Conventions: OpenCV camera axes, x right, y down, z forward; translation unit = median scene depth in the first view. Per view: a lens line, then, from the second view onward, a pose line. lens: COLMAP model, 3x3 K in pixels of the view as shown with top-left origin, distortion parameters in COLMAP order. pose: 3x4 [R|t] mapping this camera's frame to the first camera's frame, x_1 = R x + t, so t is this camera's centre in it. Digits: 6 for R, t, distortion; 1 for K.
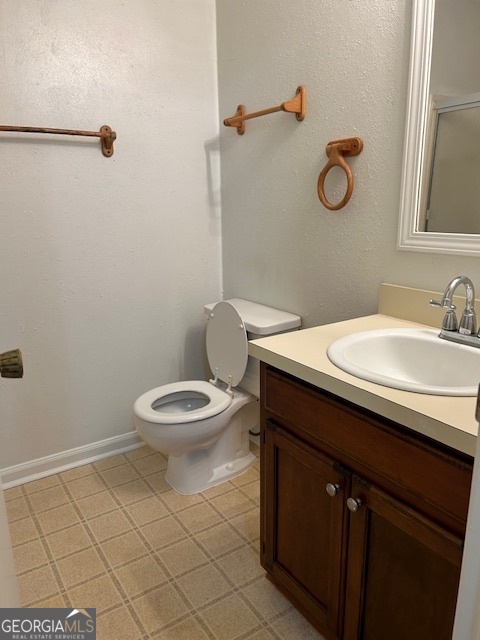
lens RADIAL K [[474.6, 0, 240.1], [0, 474.6, 320.2], [0, 0, 1]] dist [0.039850, -0.051534]
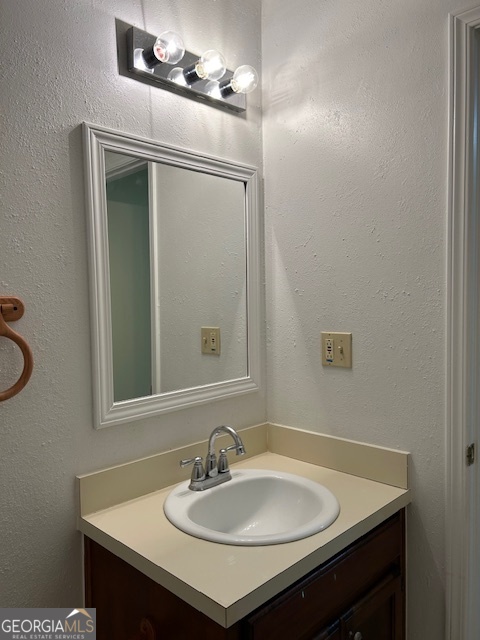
lens RADIAL K [[474.6, 0, 240.1], [0, 474.6, 320.3], [0, 0, 1]] dist [0.039850, -0.051534]
pose [[-0.194027, -0.027382, 0.980614, -0.552993], [0.262091, 0.961827, 0.078716, -0.341882], [-0.945337, 0.272283, -0.179444, 0.882088]]
